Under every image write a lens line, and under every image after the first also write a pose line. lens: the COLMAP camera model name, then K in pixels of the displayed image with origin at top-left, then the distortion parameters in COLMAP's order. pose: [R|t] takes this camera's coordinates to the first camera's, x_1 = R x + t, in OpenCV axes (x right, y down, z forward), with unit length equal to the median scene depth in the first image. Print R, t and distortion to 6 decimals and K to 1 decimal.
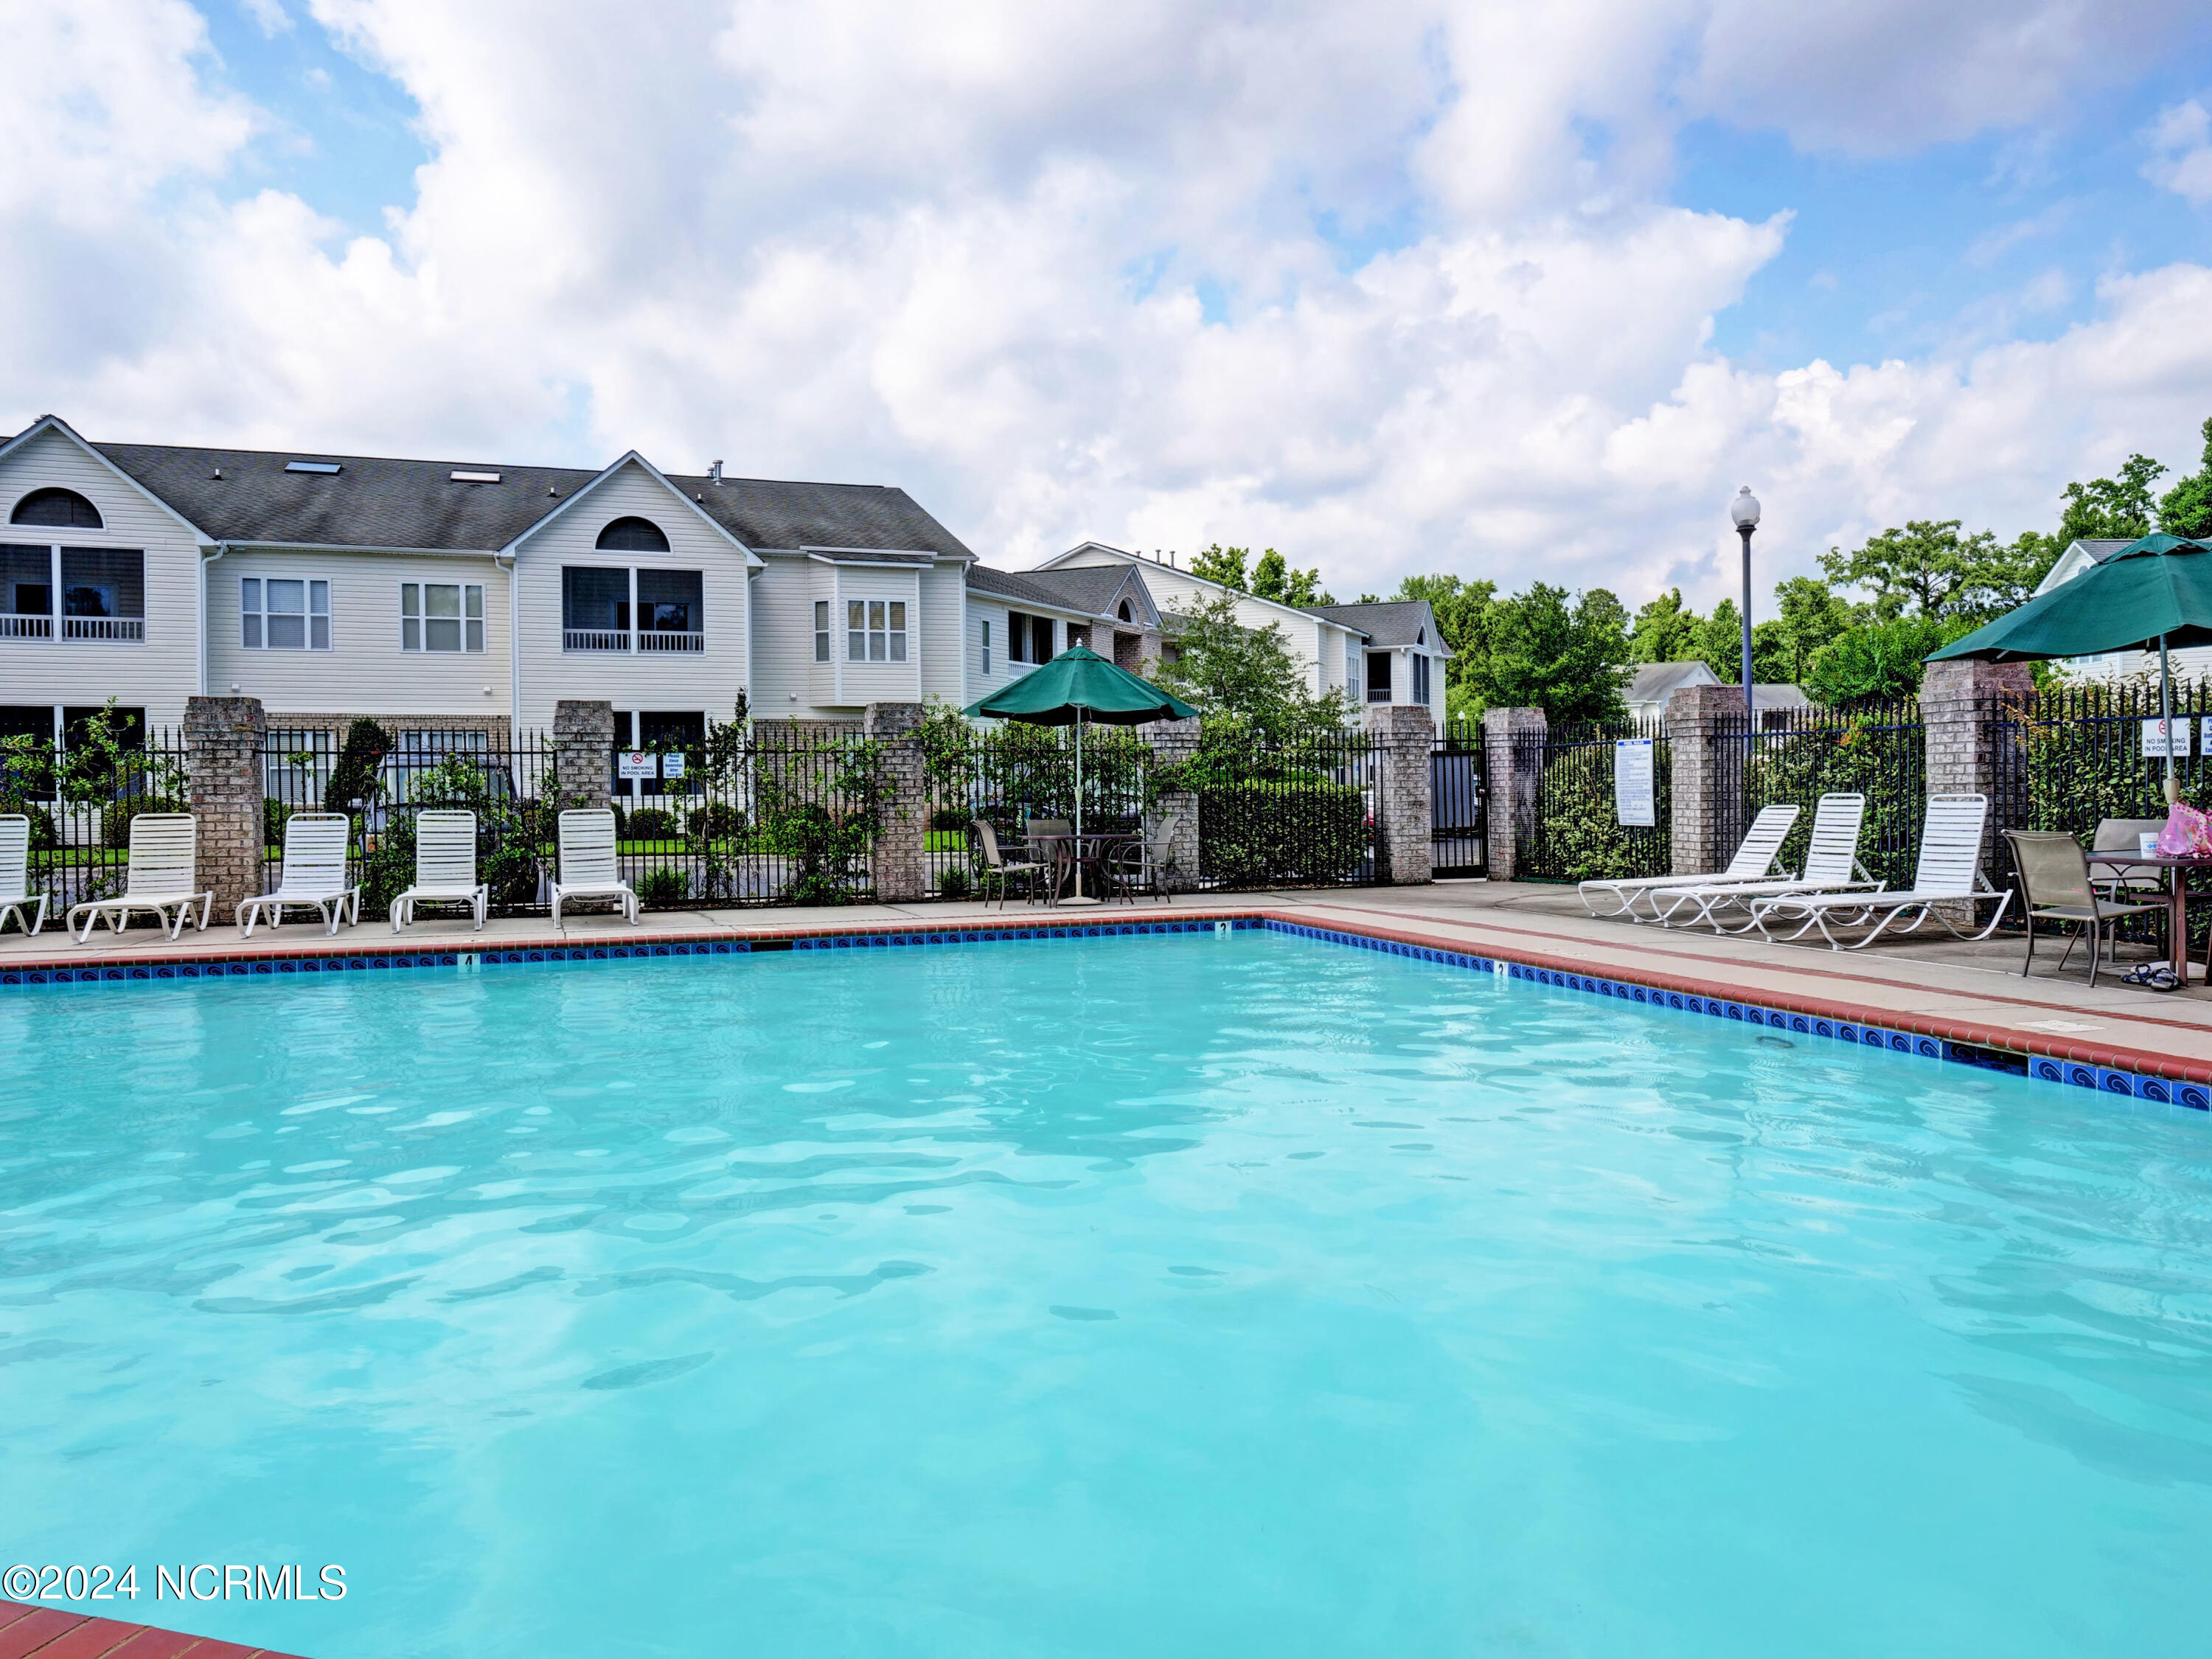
lens RADIAL K [[1527.2, 0, 1106.0], [0, 1527.2, 829.5], [0, 0, 1]] dist [-0.024303, 0.036651]
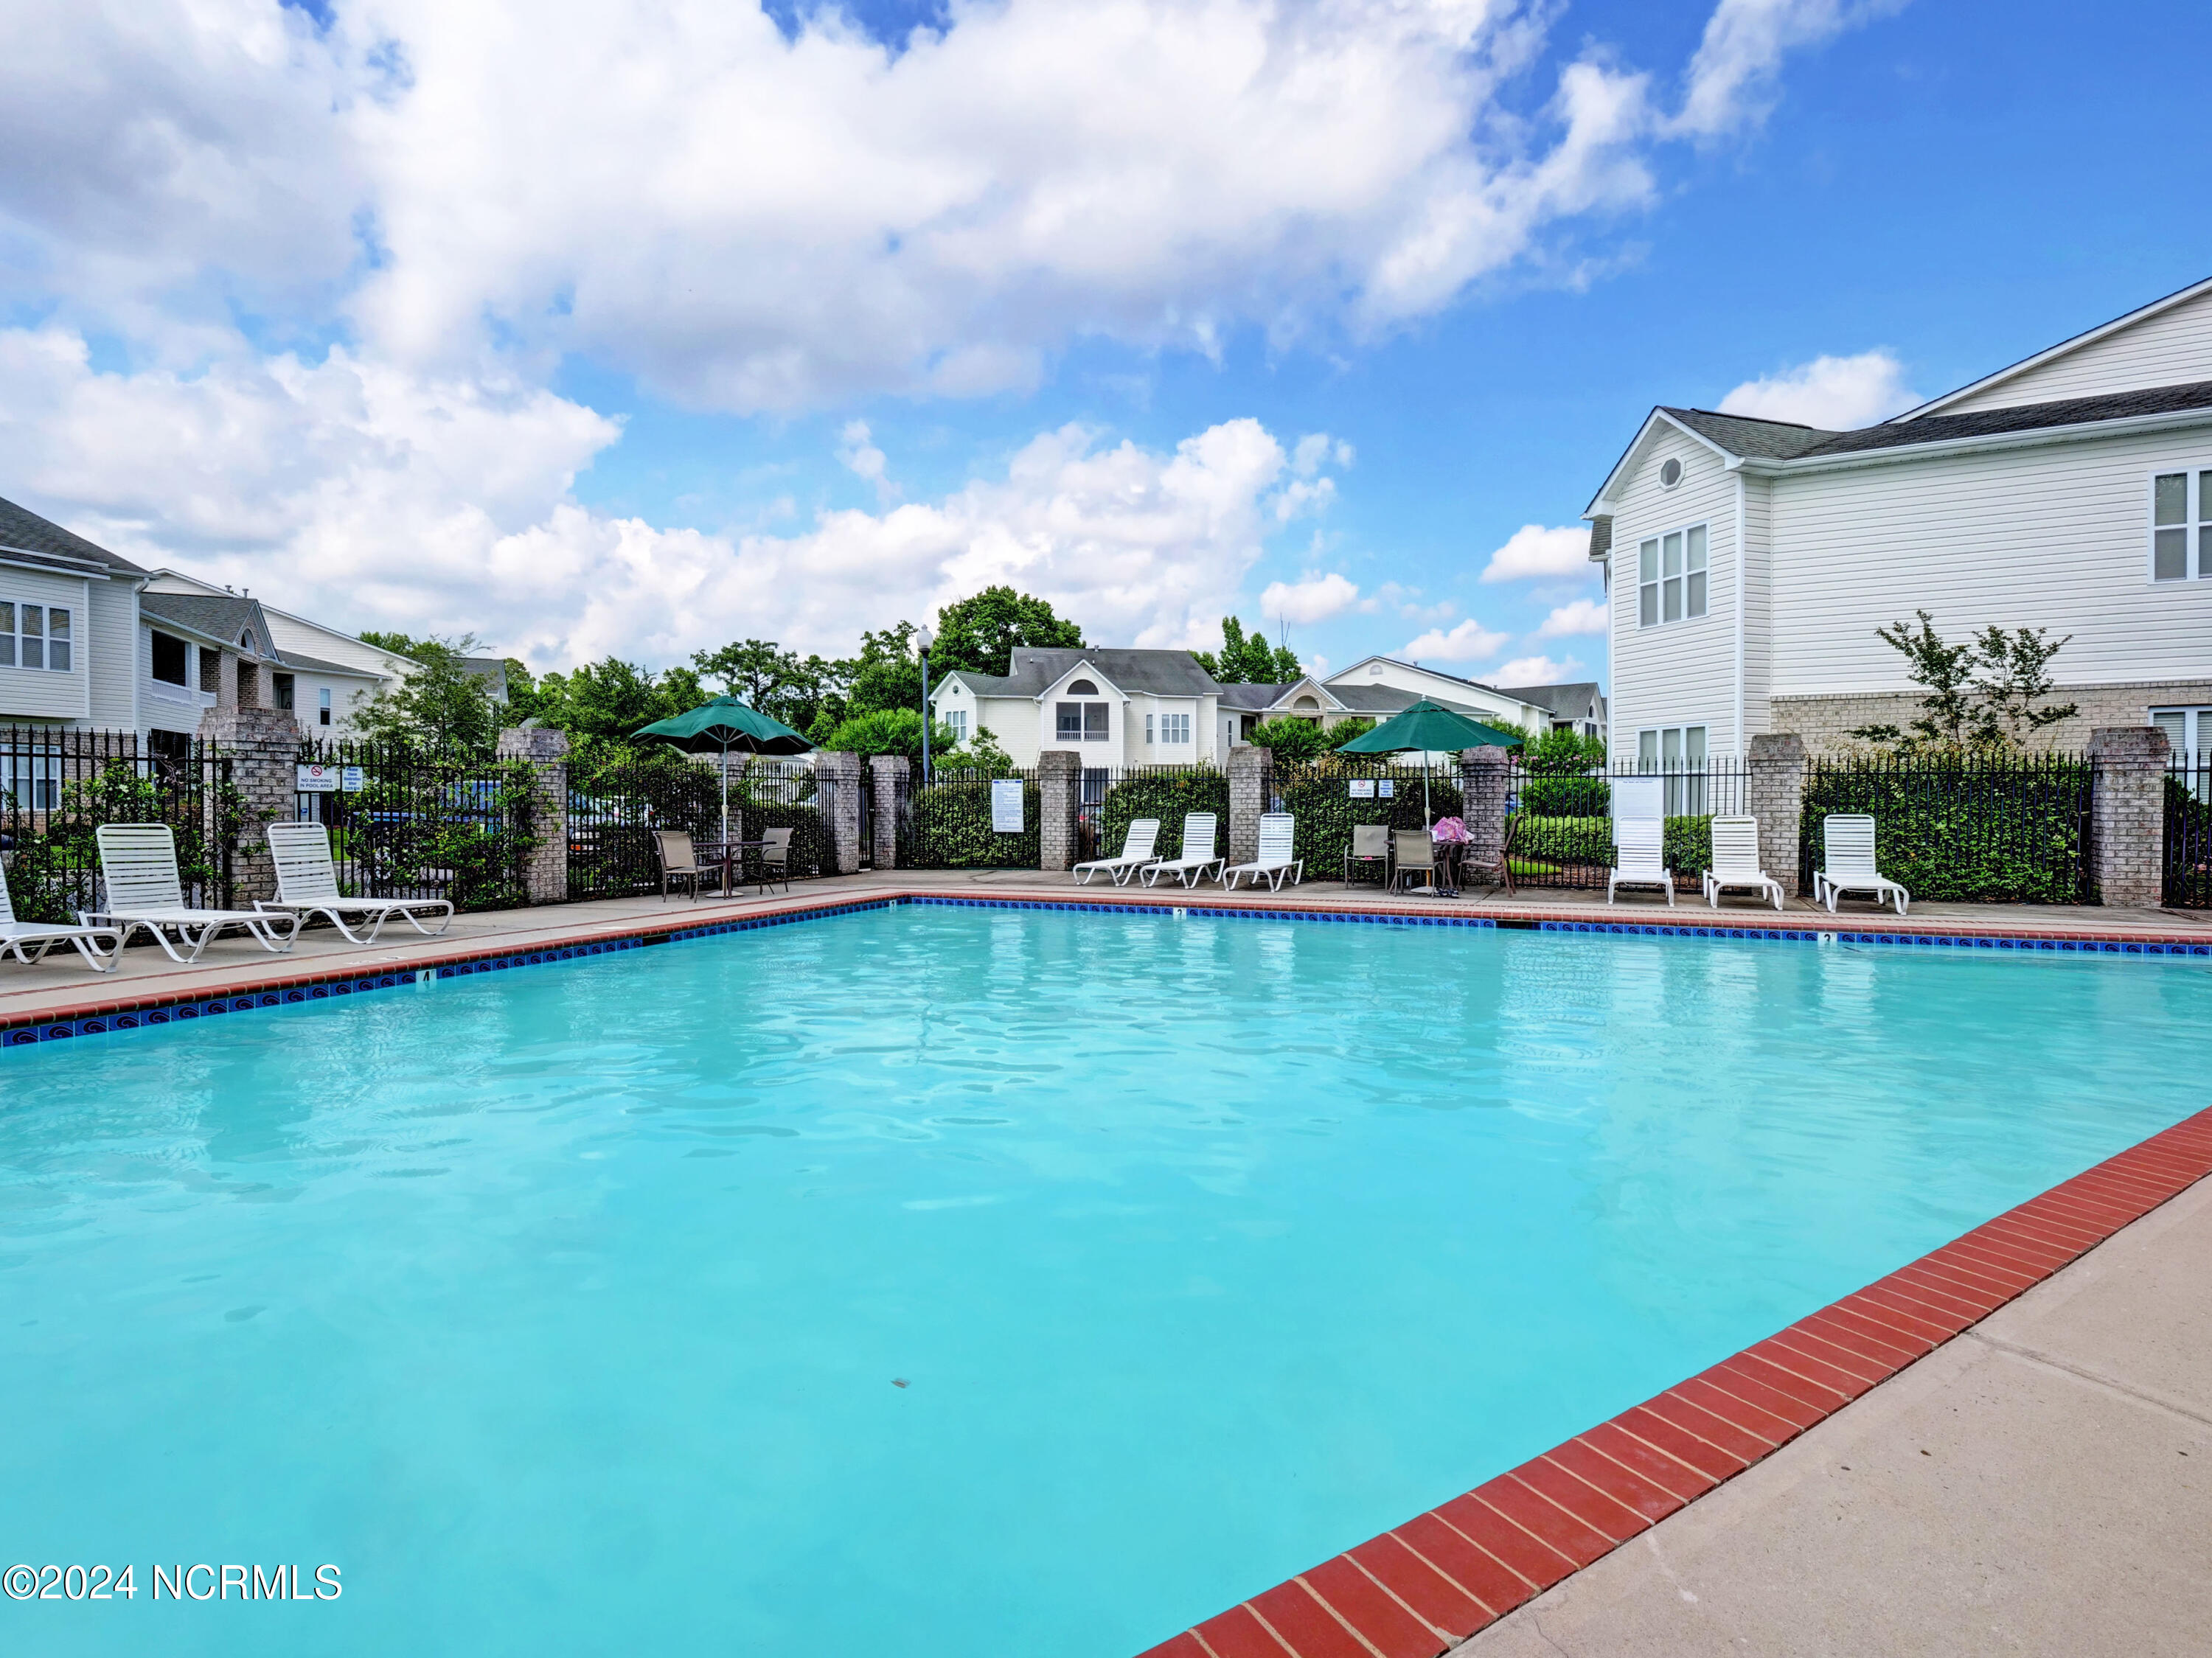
lens RADIAL K [[1056.5, 0, 1105.5], [0, 1056.5, 785.6], [0, 0, 1]] dist [-0.024876, -0.000055]
pose [[0.660608, 0.024722, 0.750324, -0.386083], [0.012249, 0.998970, -0.043698, -0.001074], [-0.750631, 0.038058, 0.659625, 0.138926]]
